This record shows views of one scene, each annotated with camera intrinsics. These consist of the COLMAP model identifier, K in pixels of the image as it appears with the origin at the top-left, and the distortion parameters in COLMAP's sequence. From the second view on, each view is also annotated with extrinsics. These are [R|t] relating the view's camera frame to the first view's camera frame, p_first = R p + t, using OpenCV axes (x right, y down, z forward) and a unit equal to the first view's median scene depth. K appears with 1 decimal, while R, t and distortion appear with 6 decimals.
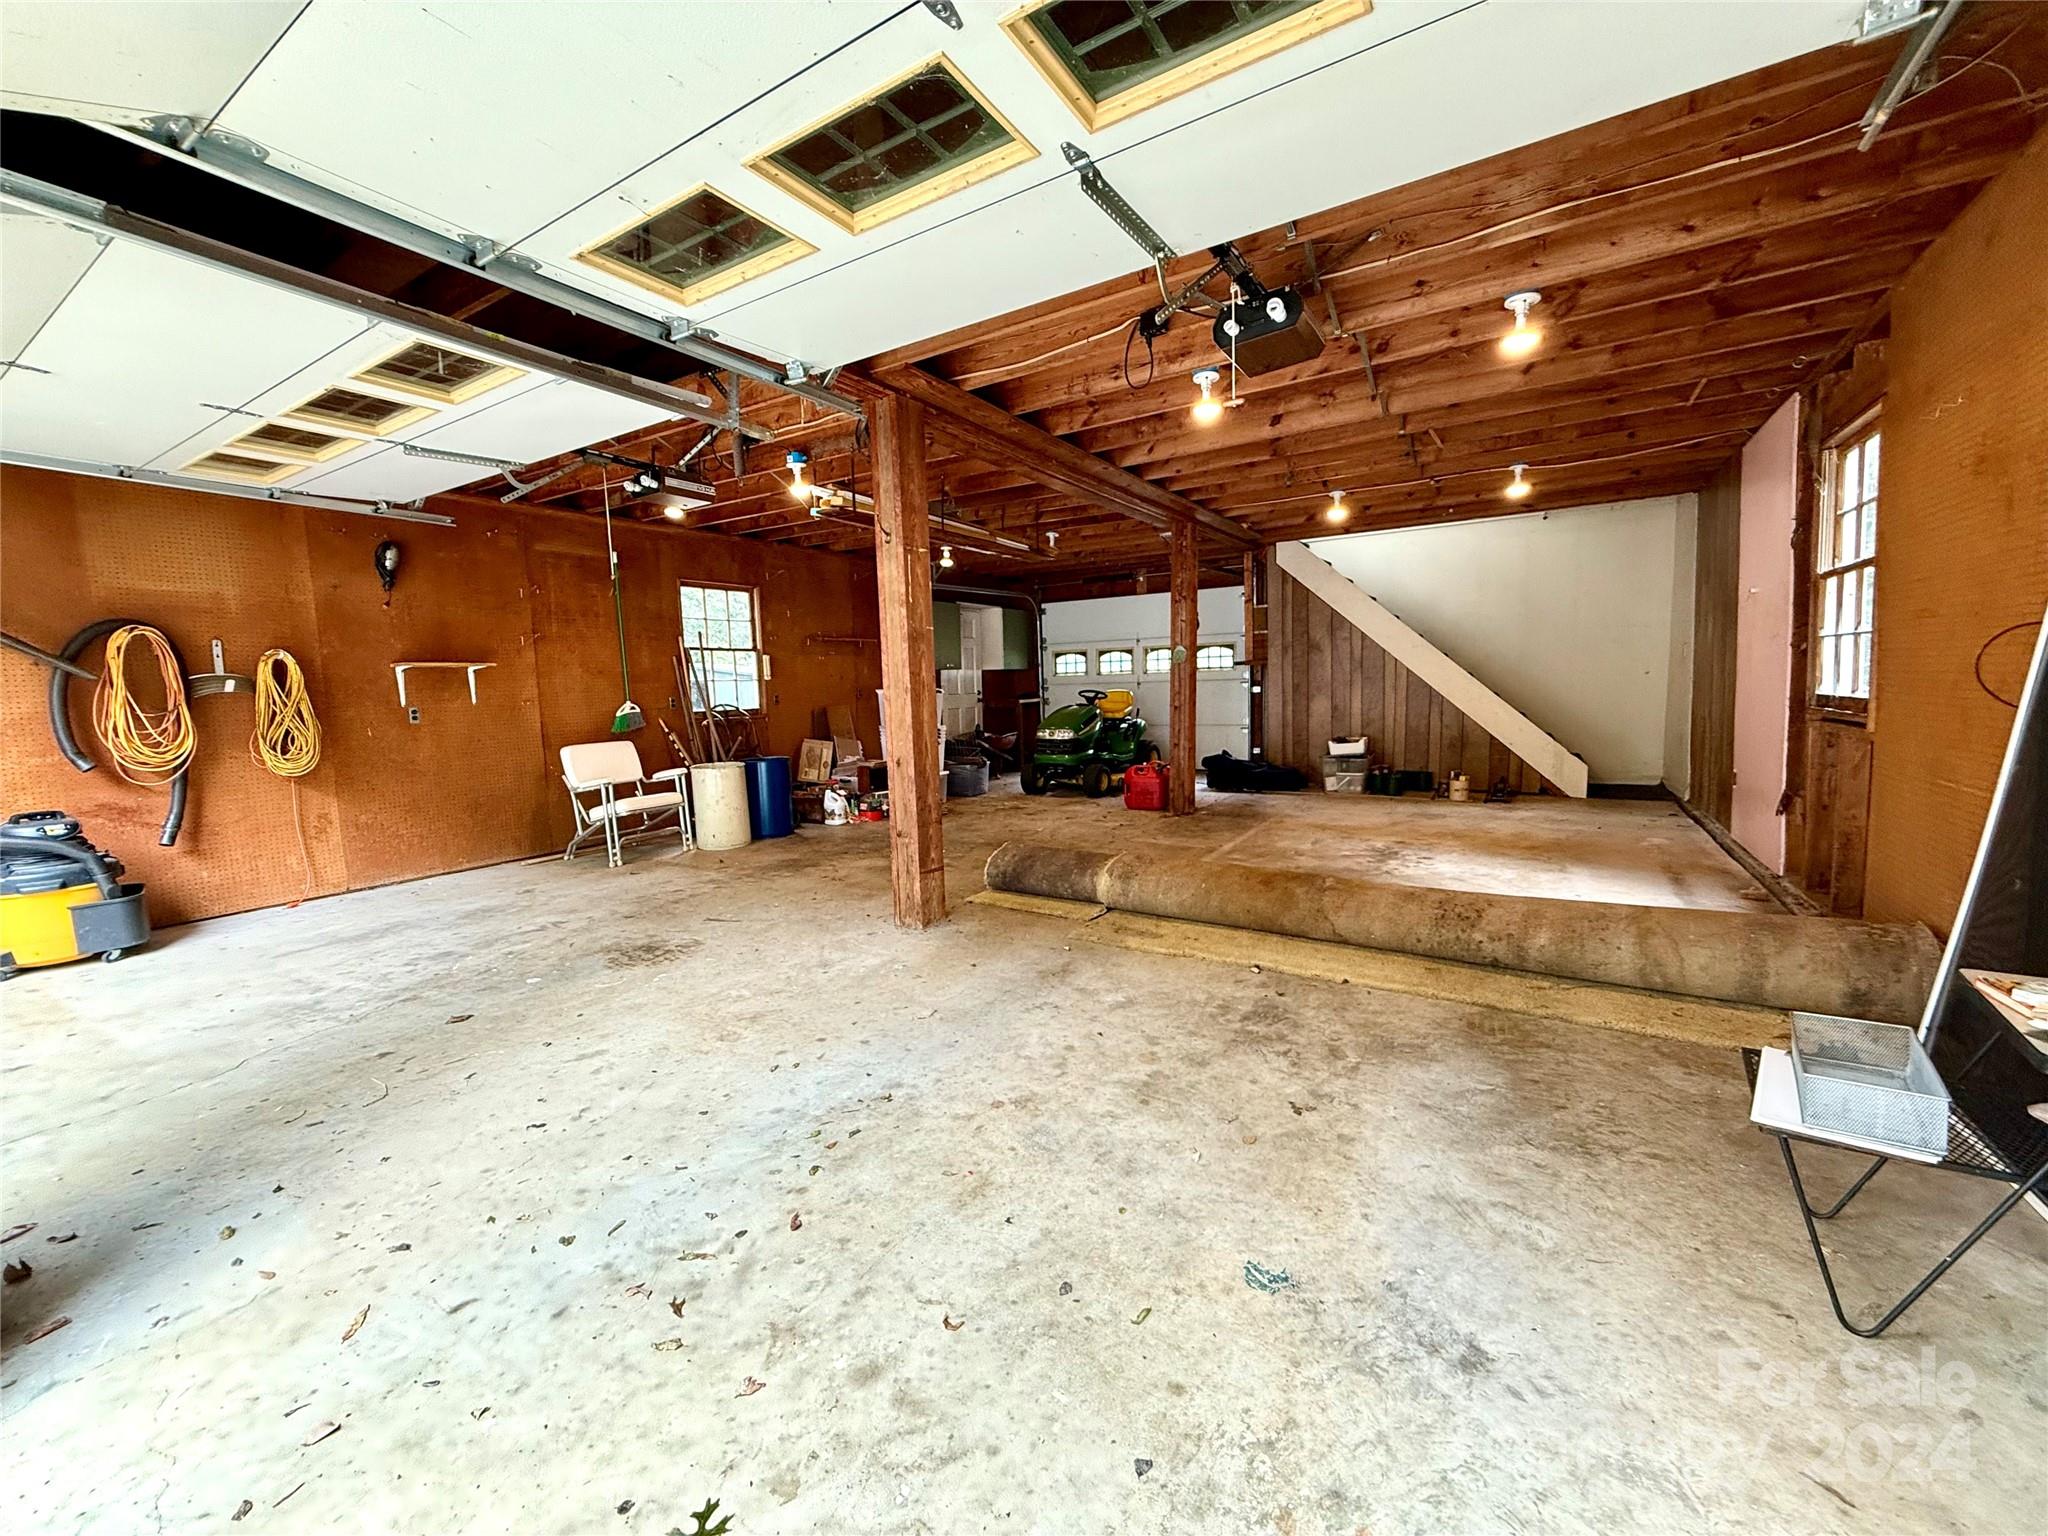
lens RADIAL K [[813.3, 0, 1021.7], [0, 813.3, 766.0], [0, 0, 1]] dist [0.000861, 0.000243]
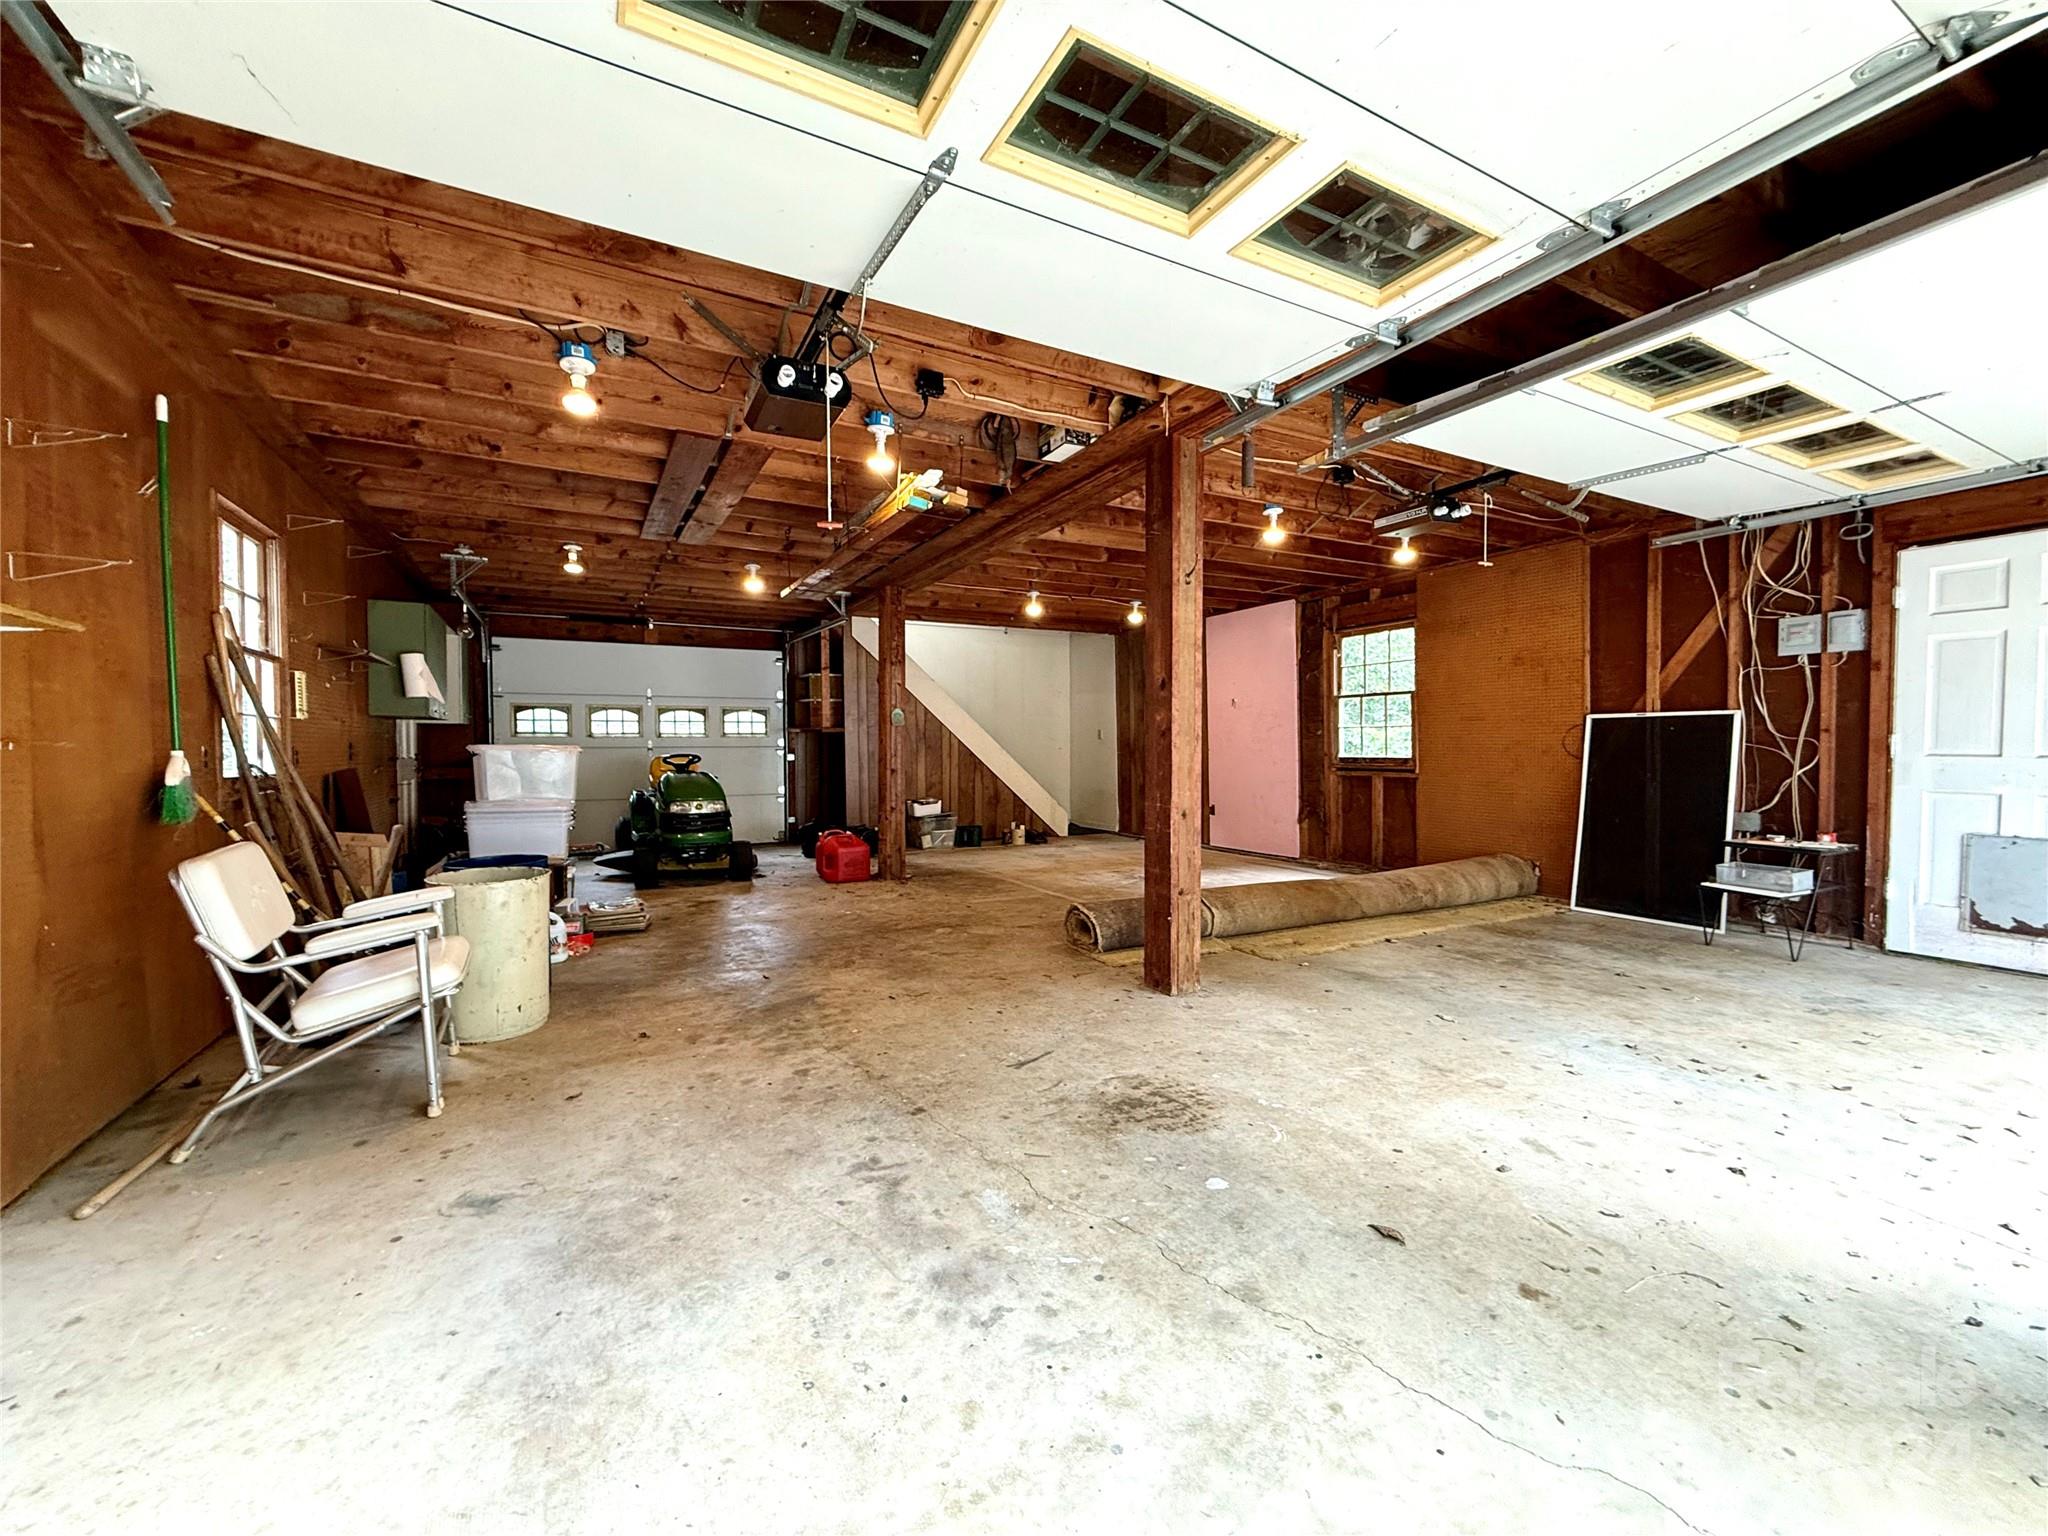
lens RADIAL K [[813.3, 0, 1017.9], [0, 813.3, 765.9], [0, 0, 1]] dist [0.000861, 0.000243]
pose [[0.493729, 0.005926, 0.869595, -1.122456], [0.080361, 0.995387, -0.052410, -0.027686], [-0.865895, 0.095758, 0.490976, 0.741823]]
